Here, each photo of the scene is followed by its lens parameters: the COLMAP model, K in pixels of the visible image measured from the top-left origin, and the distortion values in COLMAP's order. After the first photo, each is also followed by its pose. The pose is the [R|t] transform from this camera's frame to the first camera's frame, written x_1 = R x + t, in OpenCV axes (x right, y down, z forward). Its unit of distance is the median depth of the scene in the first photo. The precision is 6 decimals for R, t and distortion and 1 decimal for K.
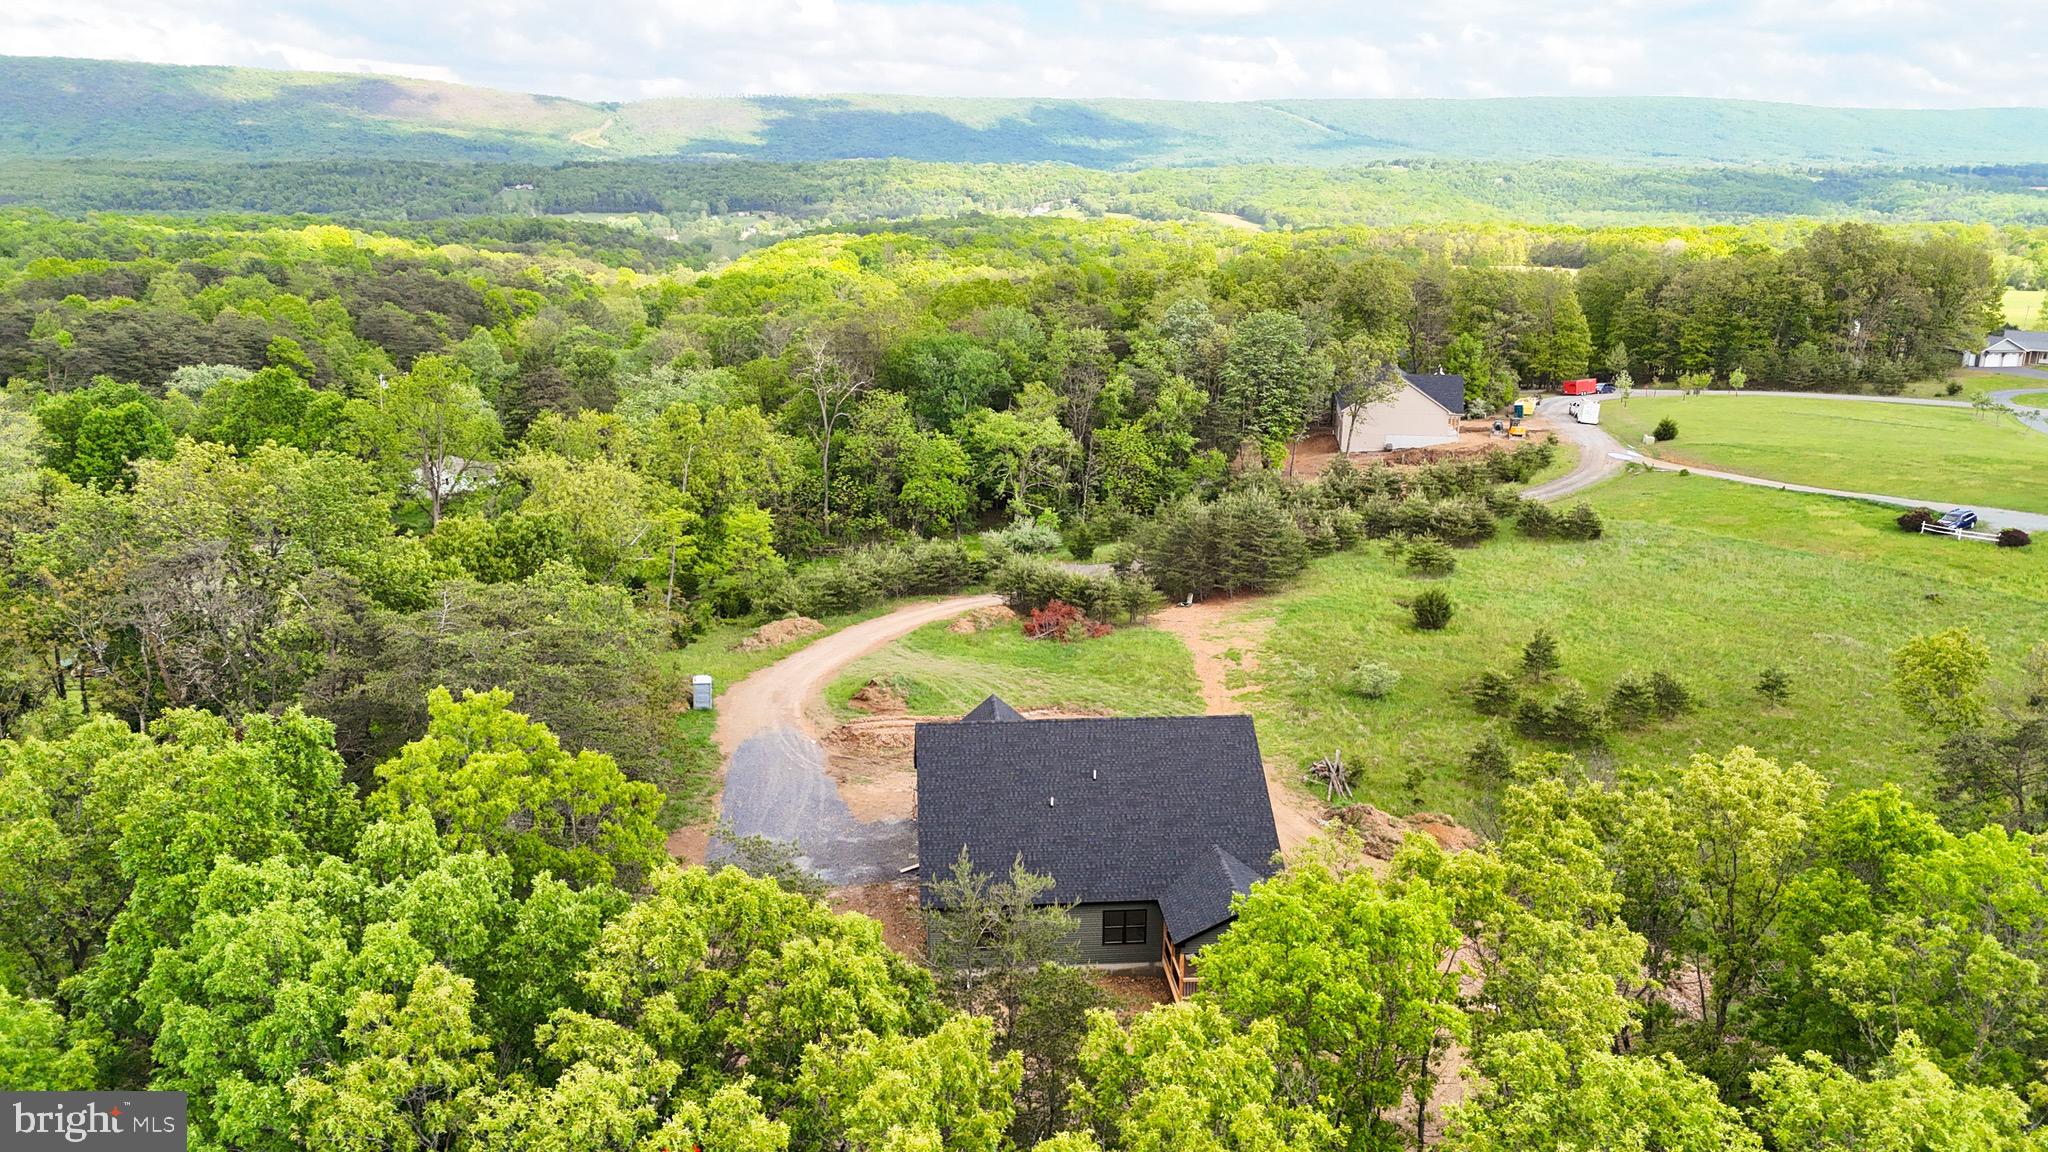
lens RADIAL K [[1498.3, 0, 1011.2], [0, 1498.3, 540.8], [0, 0, 1]] dist [0.055092, -0.069237]
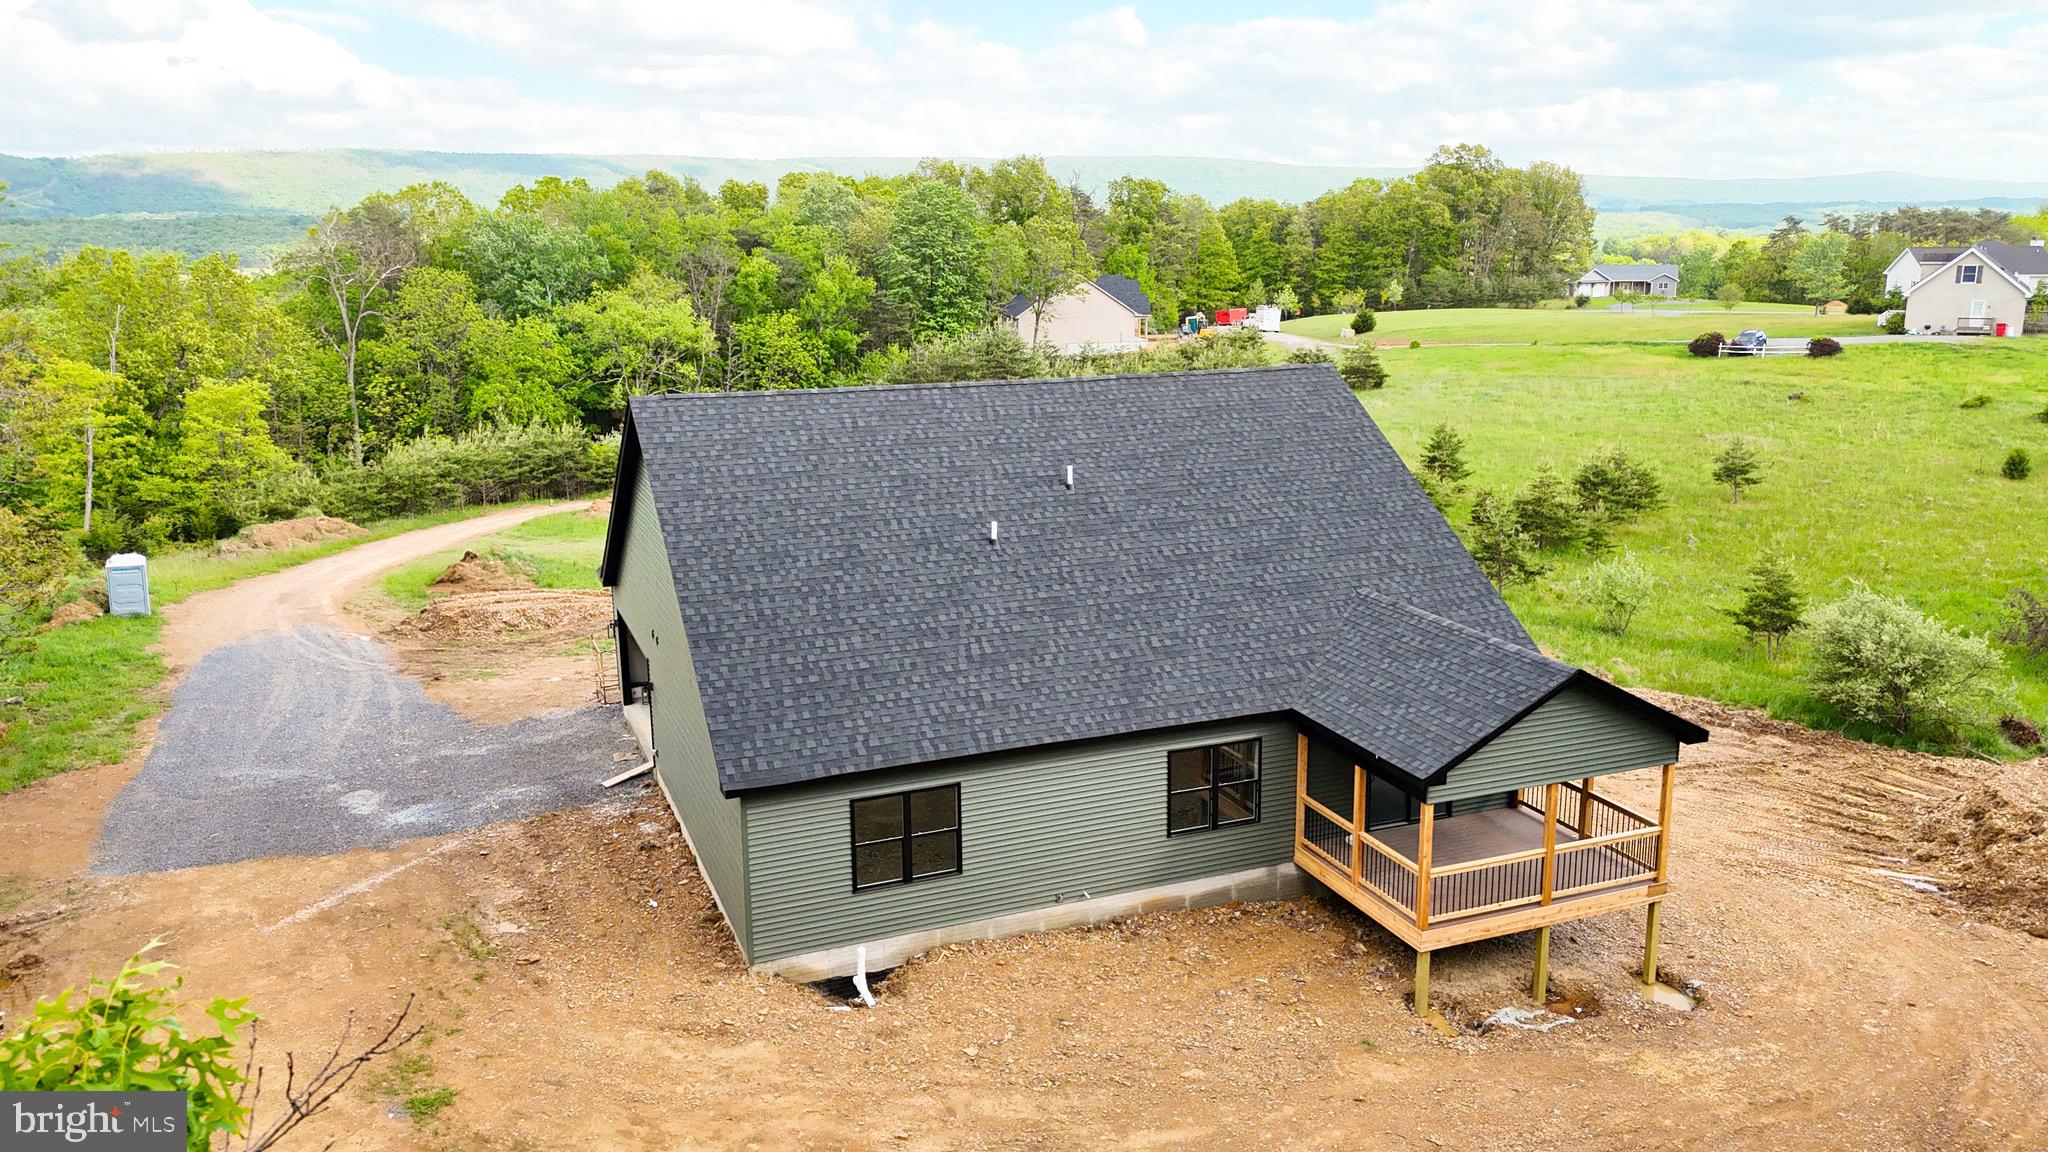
lens RADIAL K [[1509.3, 0, 1027.2], [0, 1509.3, 537.1], [0, 0, 1]] dist [0.069876, -0.068130]
pose [[0.954867, -0.072885, 0.287954, -0.039996], [0.084062, 0.996105, -0.026626, 0.086697], [-0.284892, 0.049630, 0.957274, 0.272022]]
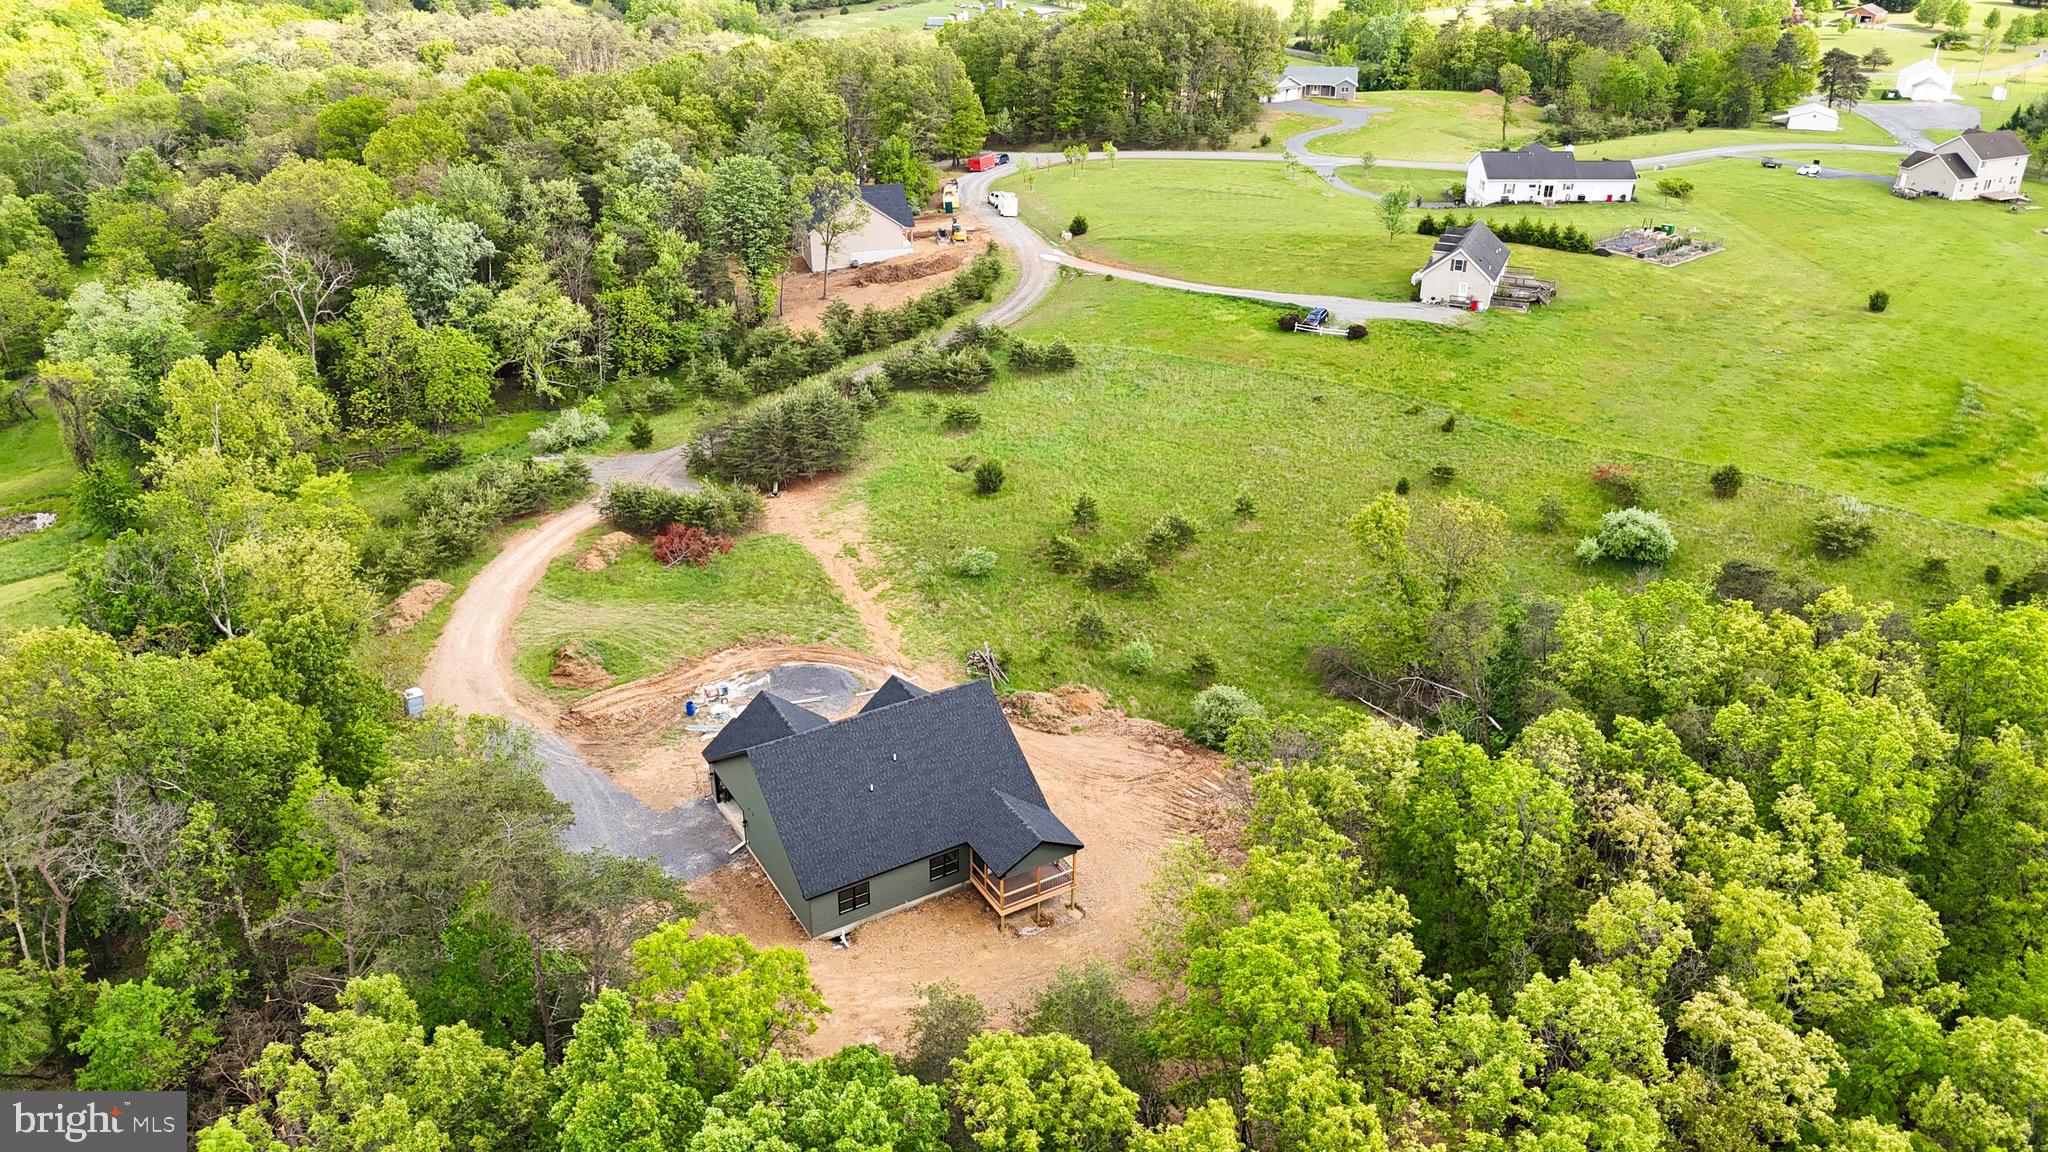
lens RADIAL K [[1509.3, 0, 1027.2], [0, 1509.3, 537.1], [0, 0, 1]] dist [0.069876, -0.068130]
pose [[0.899332, -0.186215, 0.395634, -0.153204], [0.101740, 0.969068, 0.224846, -0.147752], [-0.425266, -0.161959, 0.890460, -0.090678]]
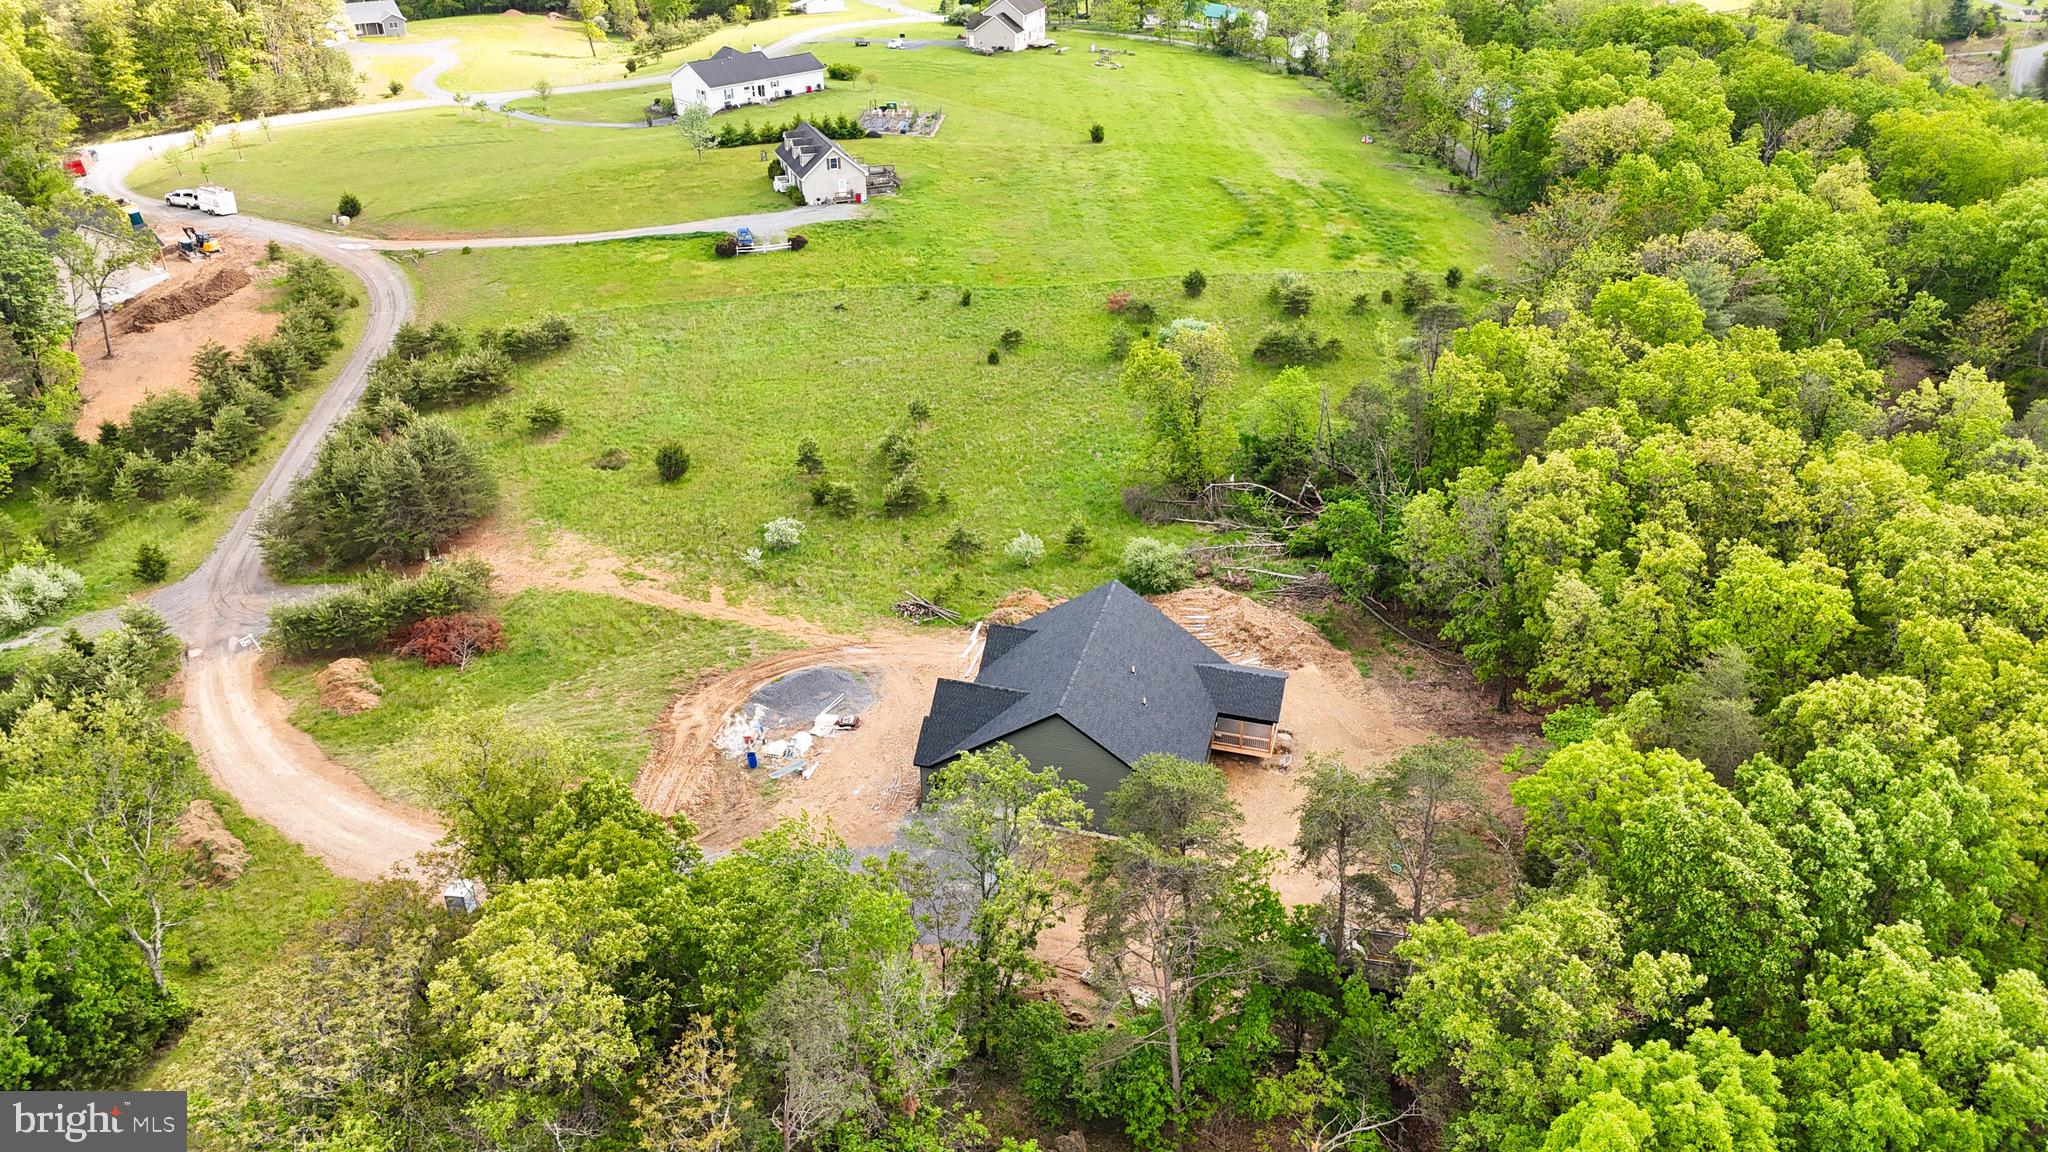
lens RADIAL K [[1504.8, 0, 1031.1], [0, 1504.8, 529.6], [0, 0, 1]] dist [0.112788, -0.138178]
pose [[0.346168, -0.443083, 0.826950, -0.487611], [0.227460, 0.894786, 0.384213, -0.234163], [-0.910181, 0.055096, 0.410529, 0.241984]]
